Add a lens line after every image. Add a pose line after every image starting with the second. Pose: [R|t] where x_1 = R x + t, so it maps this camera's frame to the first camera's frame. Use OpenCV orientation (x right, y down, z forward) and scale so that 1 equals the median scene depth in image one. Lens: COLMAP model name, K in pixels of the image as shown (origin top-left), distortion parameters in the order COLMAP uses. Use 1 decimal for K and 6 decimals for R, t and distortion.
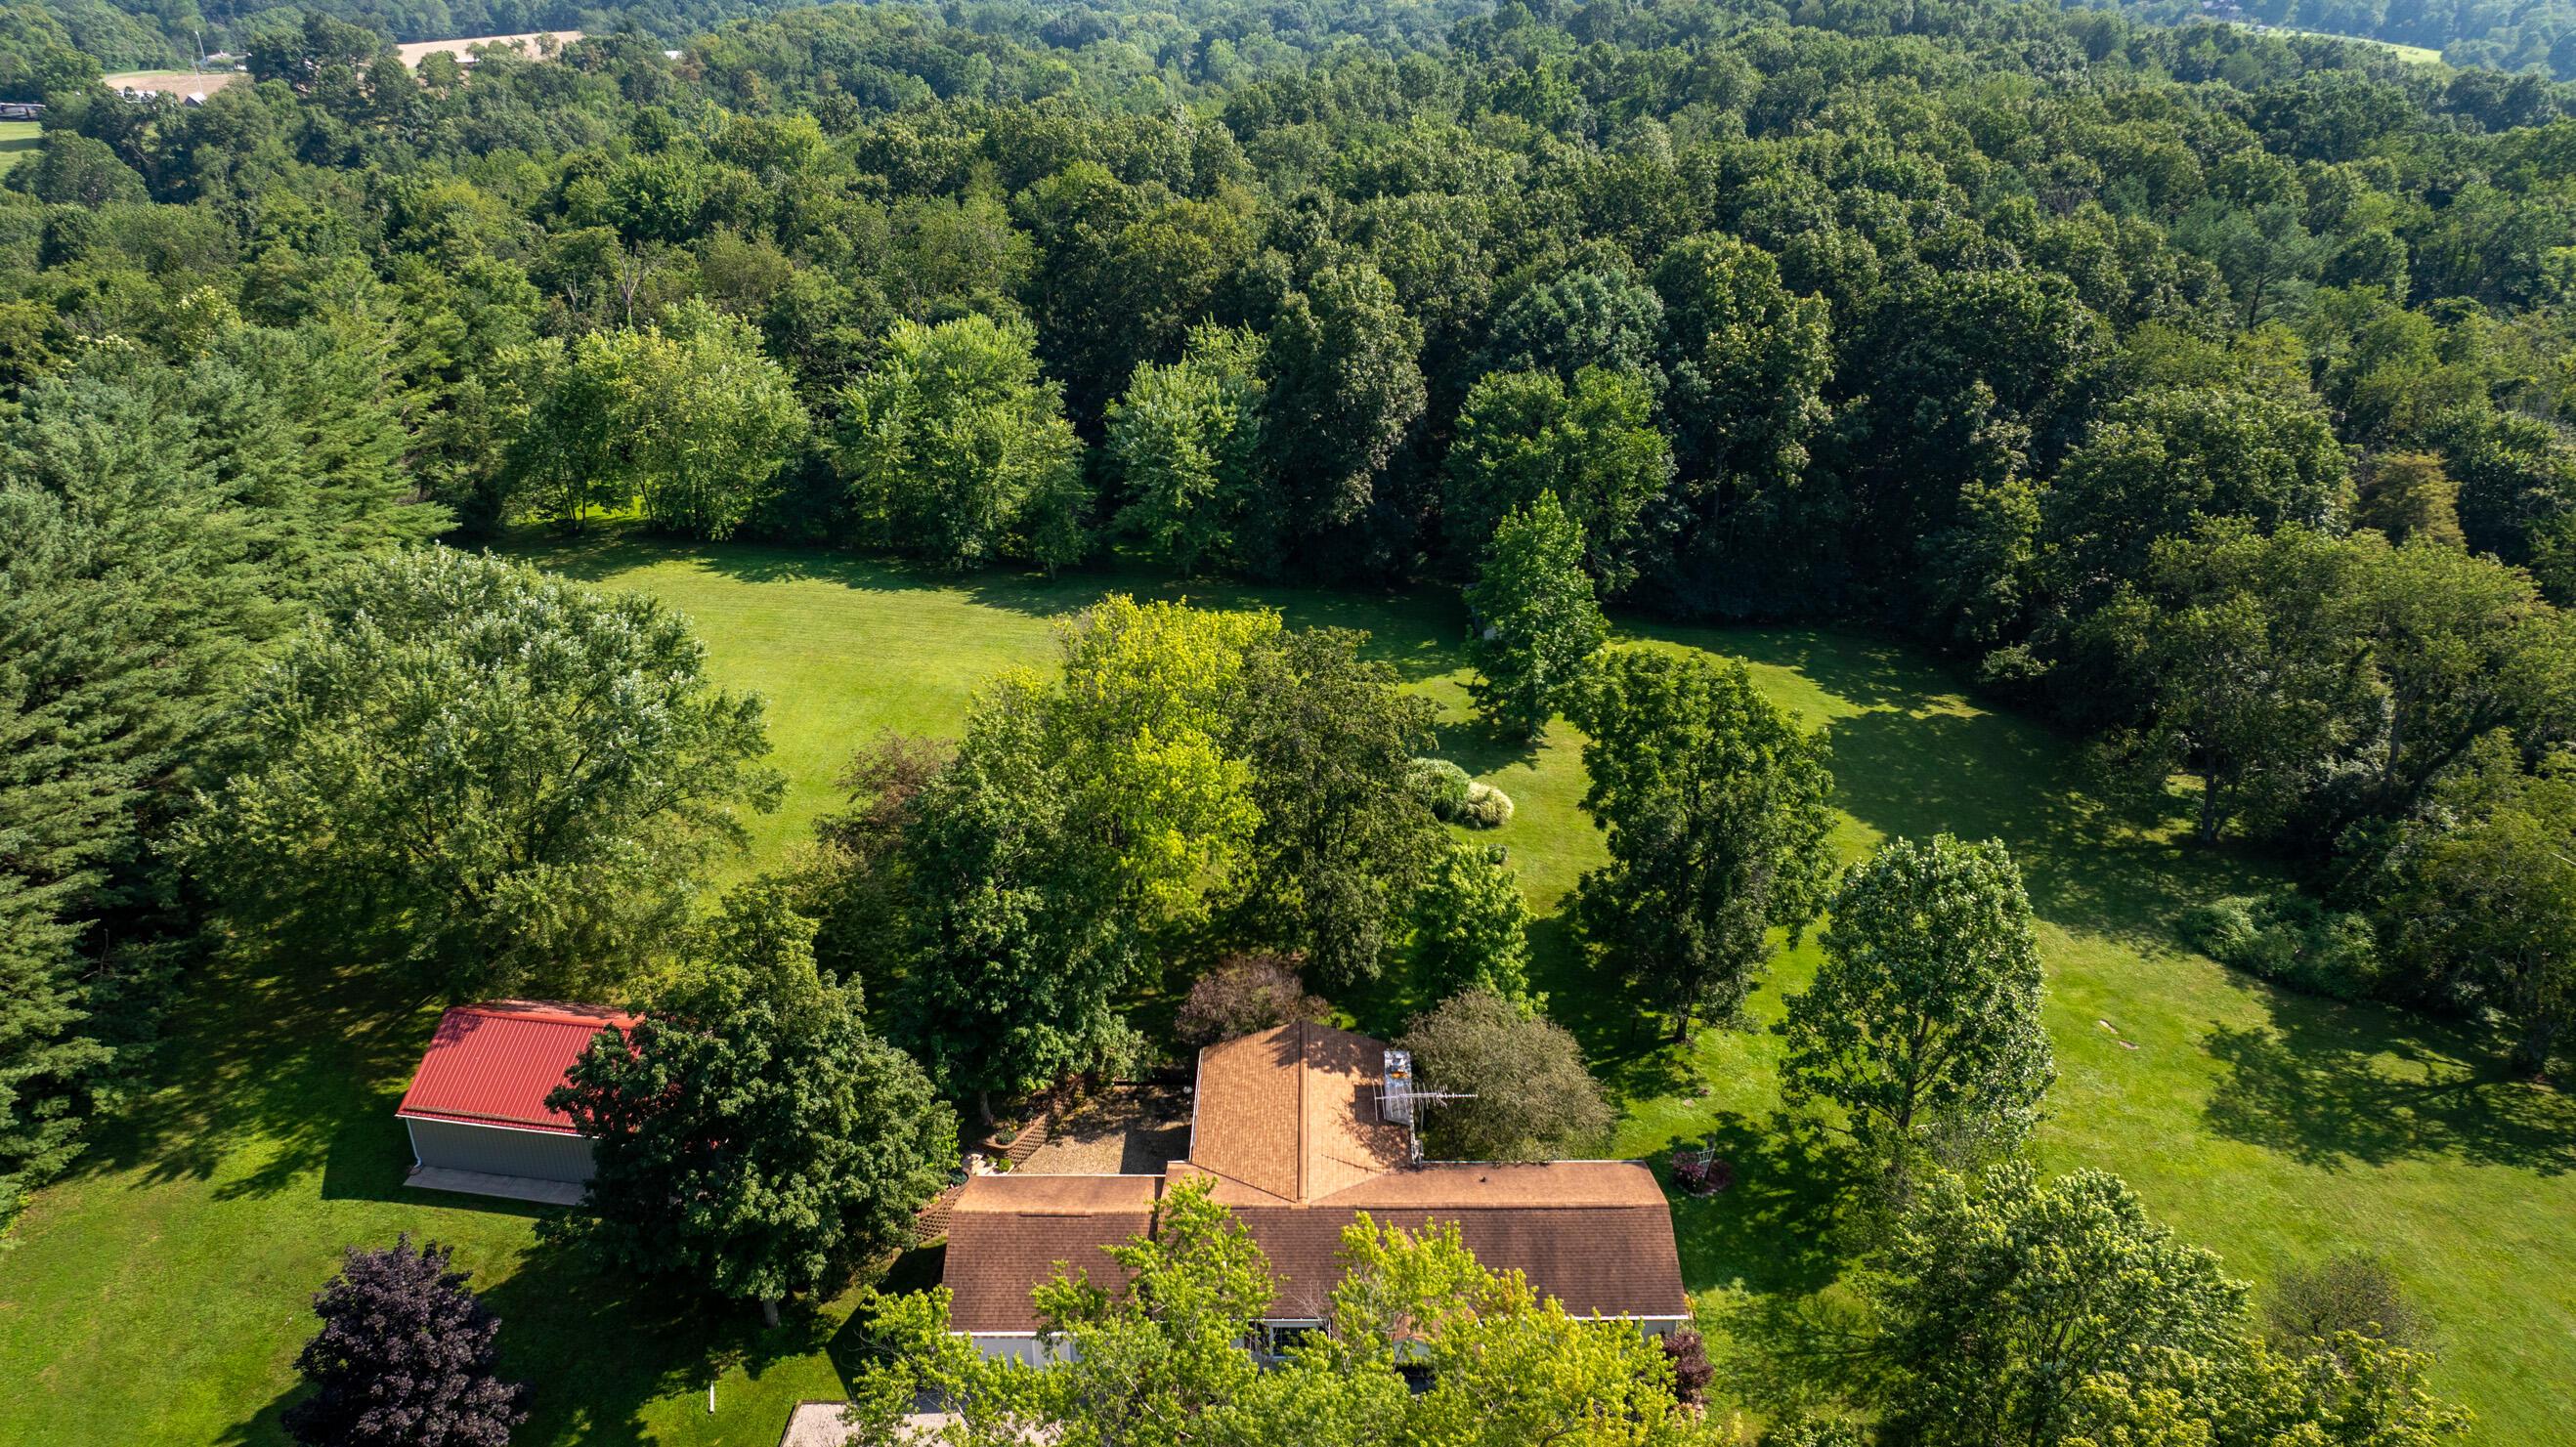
lens RADIAL K [[1815.5, 0, 1286.7], [0, 1815.5, 719.4], [0, 0, 1]] dist [-0.027246, 0.004456]
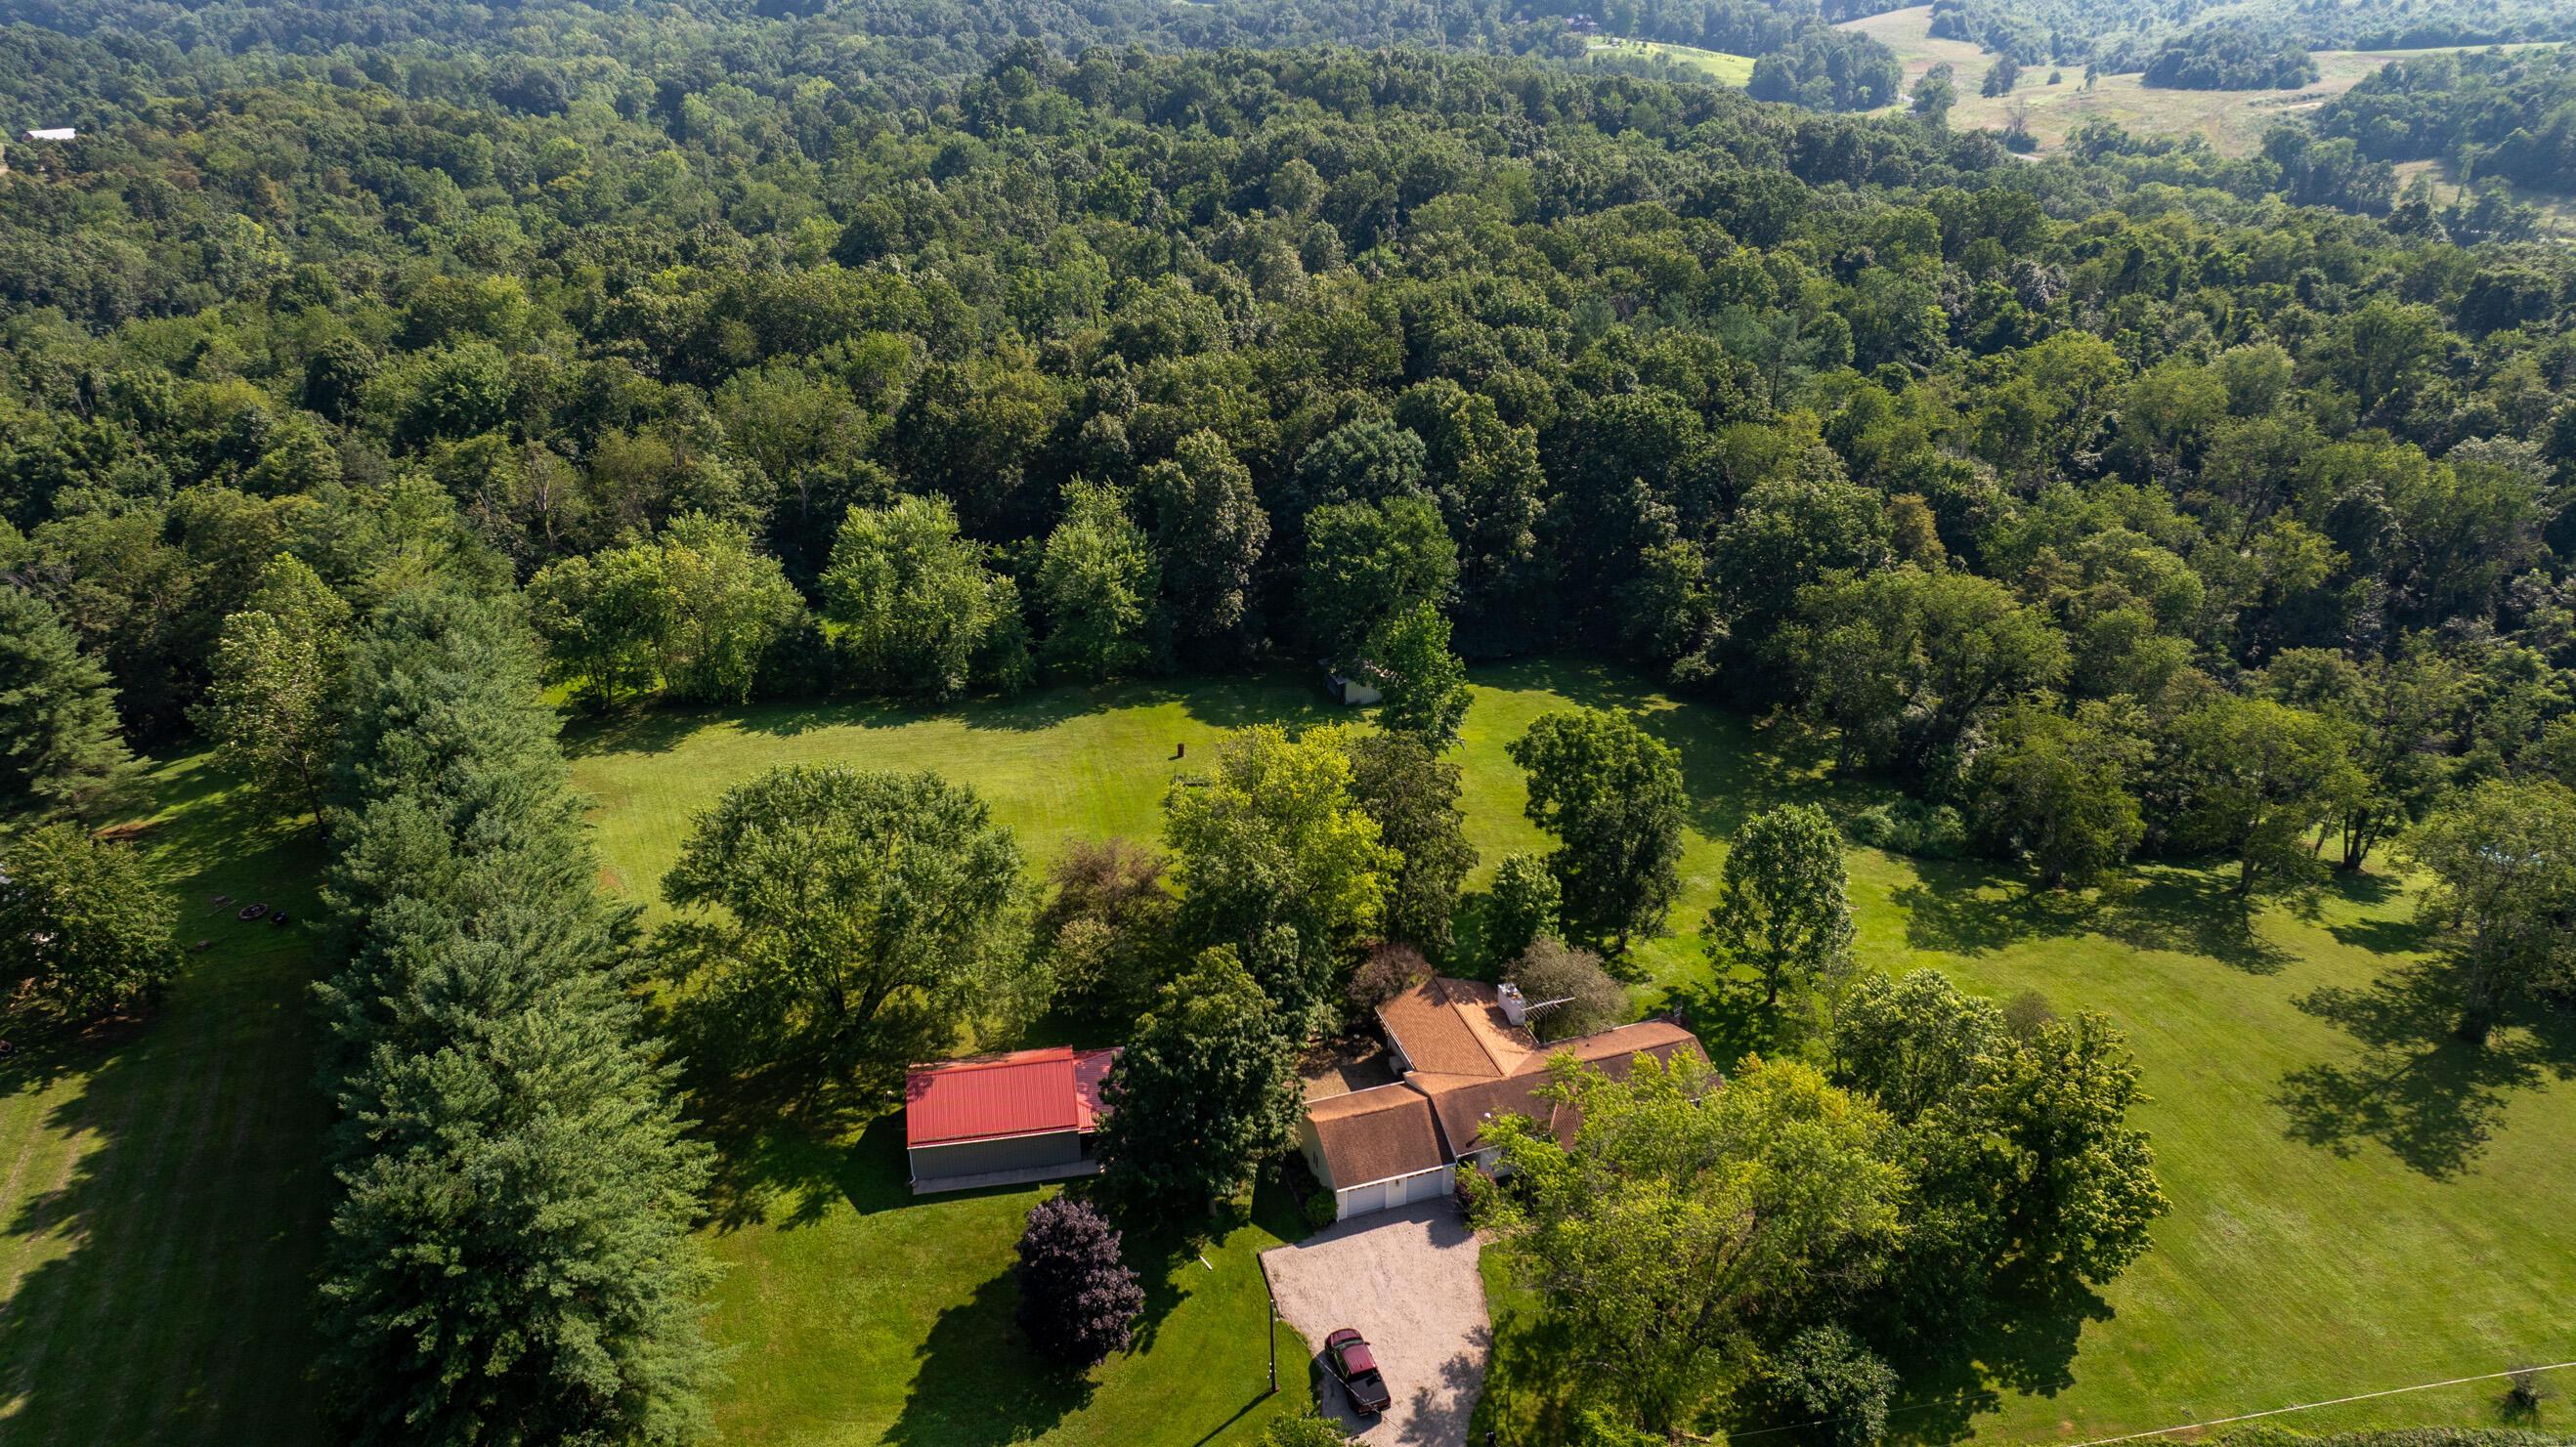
lens RADIAL K [[1815.5, 0, 1286.9], [0, 1815.5, 729.2], [0, 0, 1]] dist [-0.027246, 0.004456]
pose [[0.946661, -0.141854, 0.289327, -0.427003], [0.137402, 0.989870, 0.035753, -0.099172], [-0.291468, 0.005908, 0.956562, -0.389562]]
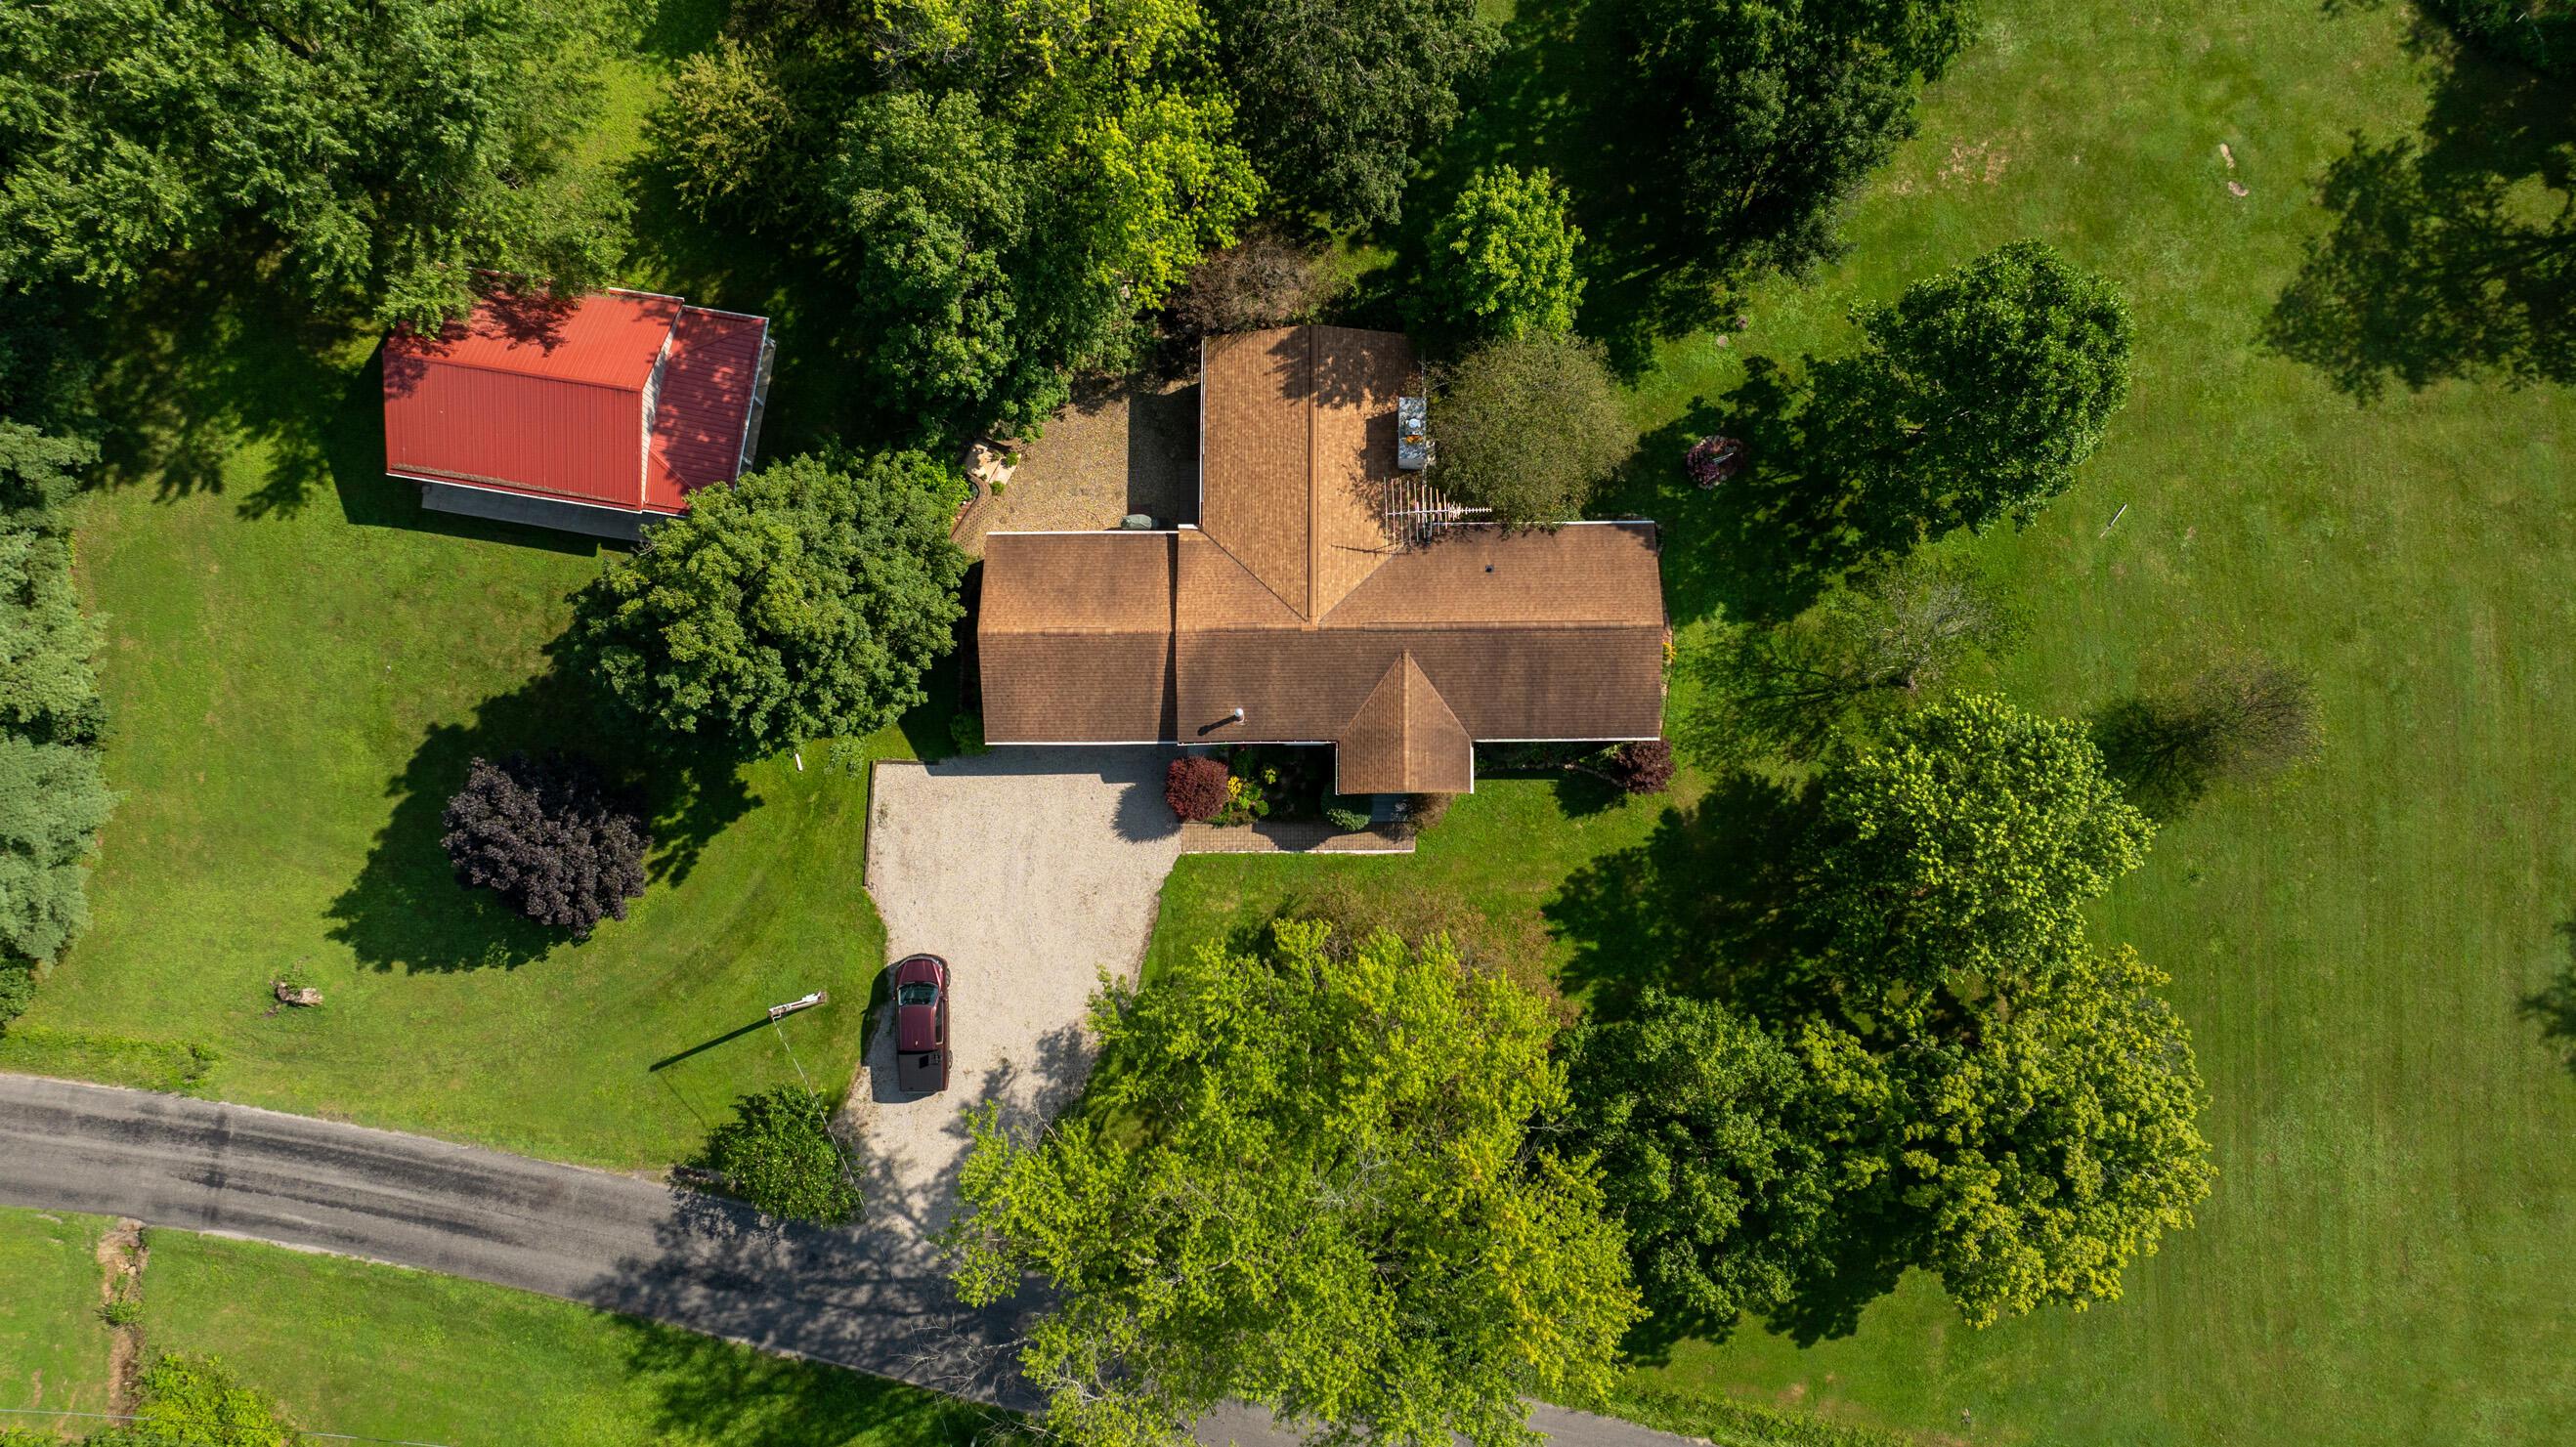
lens RADIAL K [[1815.5, 0, 1273.1], [0, 1815.5, 727.2], [0, 0, 1]] dist [-0.027246, 0.004456]
pose [[0.999917, -0.007011, -0.010818, -0.001910], [0.012877, 0.504285, 0.863441, -0.405525], [-0.000598, -0.863509, 0.504333, 0.283281]]
